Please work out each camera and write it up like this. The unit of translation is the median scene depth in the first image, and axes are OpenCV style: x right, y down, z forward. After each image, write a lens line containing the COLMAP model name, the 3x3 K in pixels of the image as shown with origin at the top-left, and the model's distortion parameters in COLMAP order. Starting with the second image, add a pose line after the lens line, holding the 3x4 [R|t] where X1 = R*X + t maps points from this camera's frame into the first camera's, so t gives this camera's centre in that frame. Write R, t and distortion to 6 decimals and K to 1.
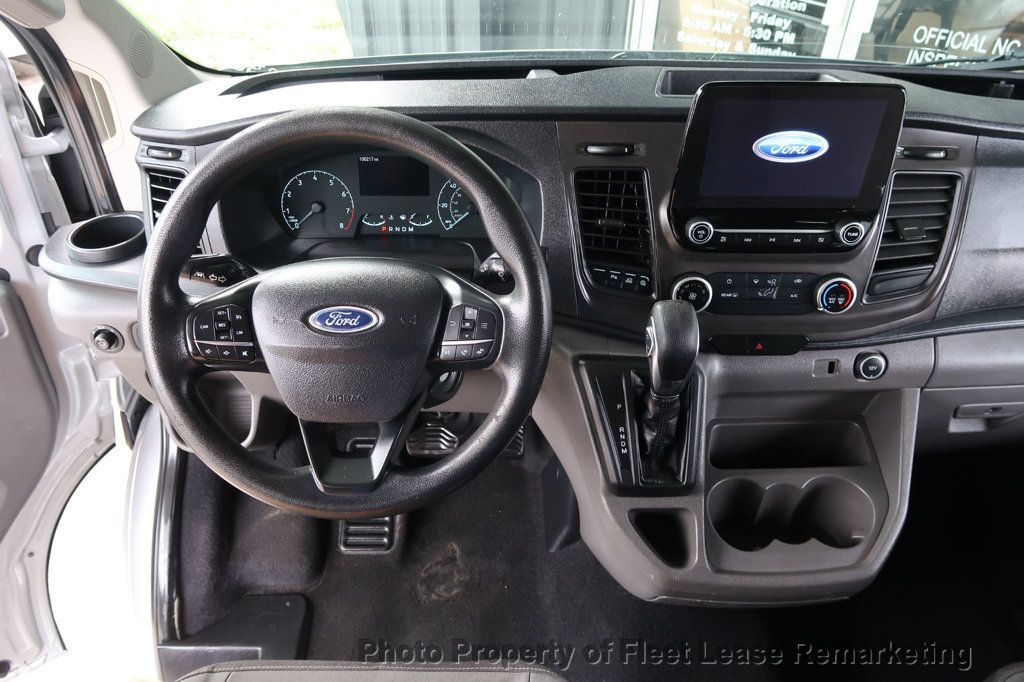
lens RADIAL K [[707.0, 0, 510.1], [0, 707.0, 341.5], [0, 0, 1]] dist [-0.017663, -0.001412]
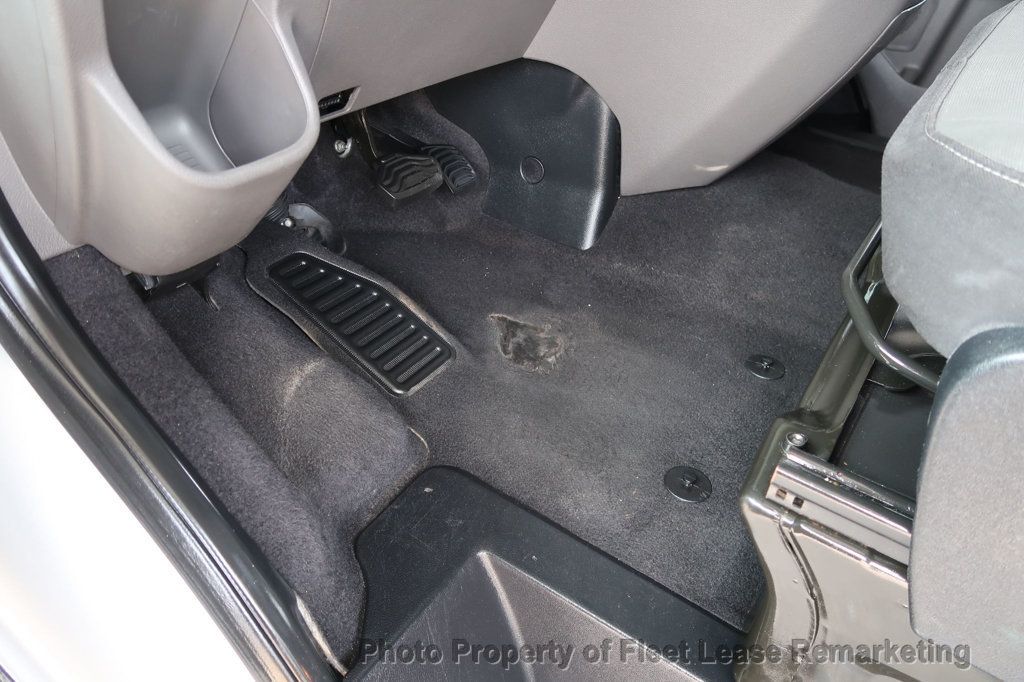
lens RADIAL K [[707.0, 0, 510.3], [0, 707.0, 339.4], [0, 0, 1]] dist [-0.017663, -0.001412]
pose [[0.557337, -0.473947, 0.681725, -0.798669], [0.508497, 0.843916, 0.170988, 0.289085], [-0.656358, 0.251357, 0.711346, 0.737608]]
